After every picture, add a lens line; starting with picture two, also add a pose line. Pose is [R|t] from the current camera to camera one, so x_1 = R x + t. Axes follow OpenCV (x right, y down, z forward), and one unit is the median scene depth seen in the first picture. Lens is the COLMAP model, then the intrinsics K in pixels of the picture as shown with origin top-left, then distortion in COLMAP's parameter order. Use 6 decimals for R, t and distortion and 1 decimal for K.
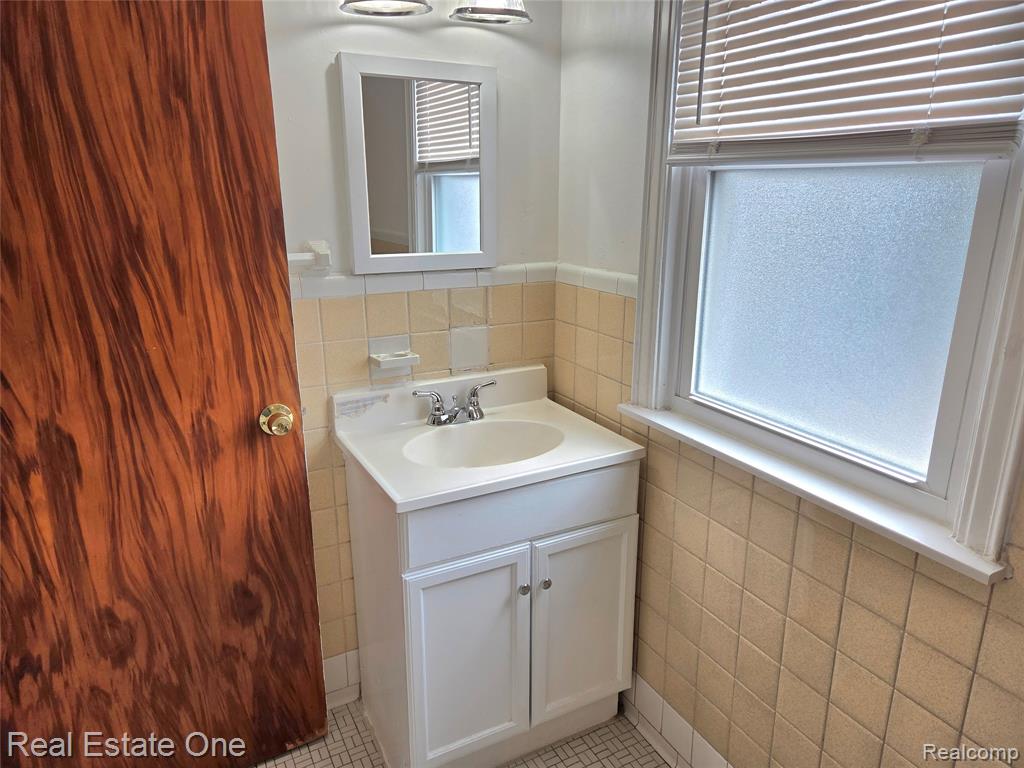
lens RADIAL K [[680.6, 0, 513.7], [0, 680.6, 375.1], [0, 0, 1]] dist [0.070819, -0.056258]
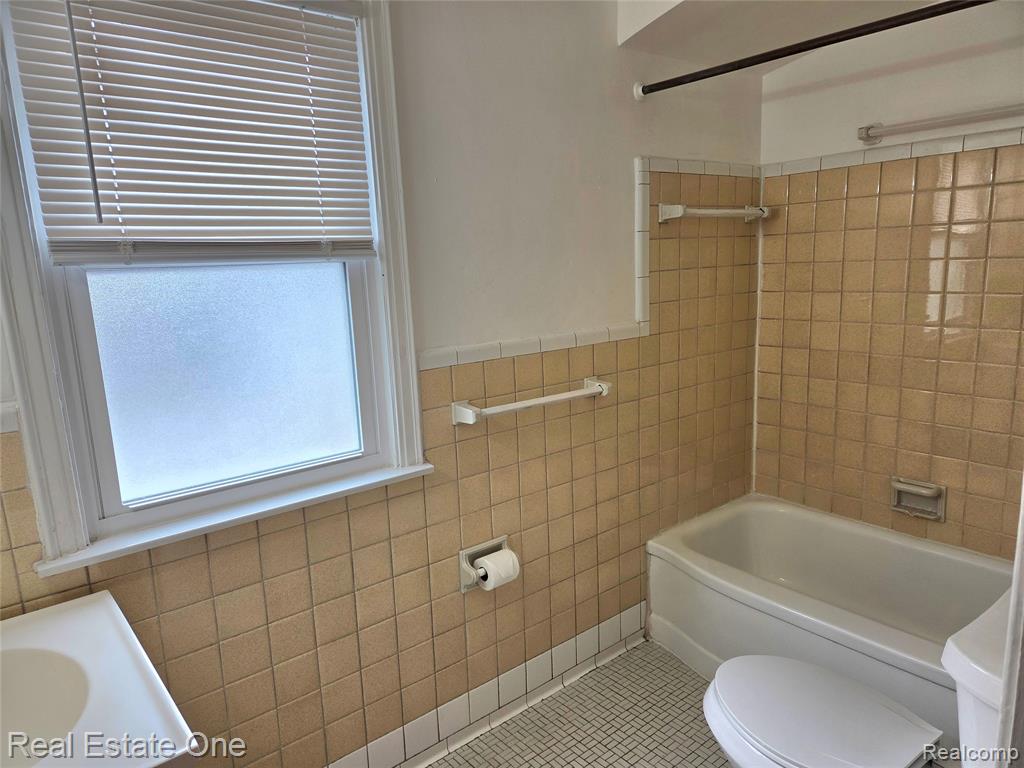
lens RADIAL K [[680.6, 0, 513.7], [0, 680.6, 375.1], [0, 0, 1]] dist [0.070819, -0.056258]
pose [[-0.187074, -0.168103, 0.967856, -0.918509], [0.296134, 0.929765, 0.218726, -0.238682], [-0.936647, 0.327533, -0.124154, 0.747423]]
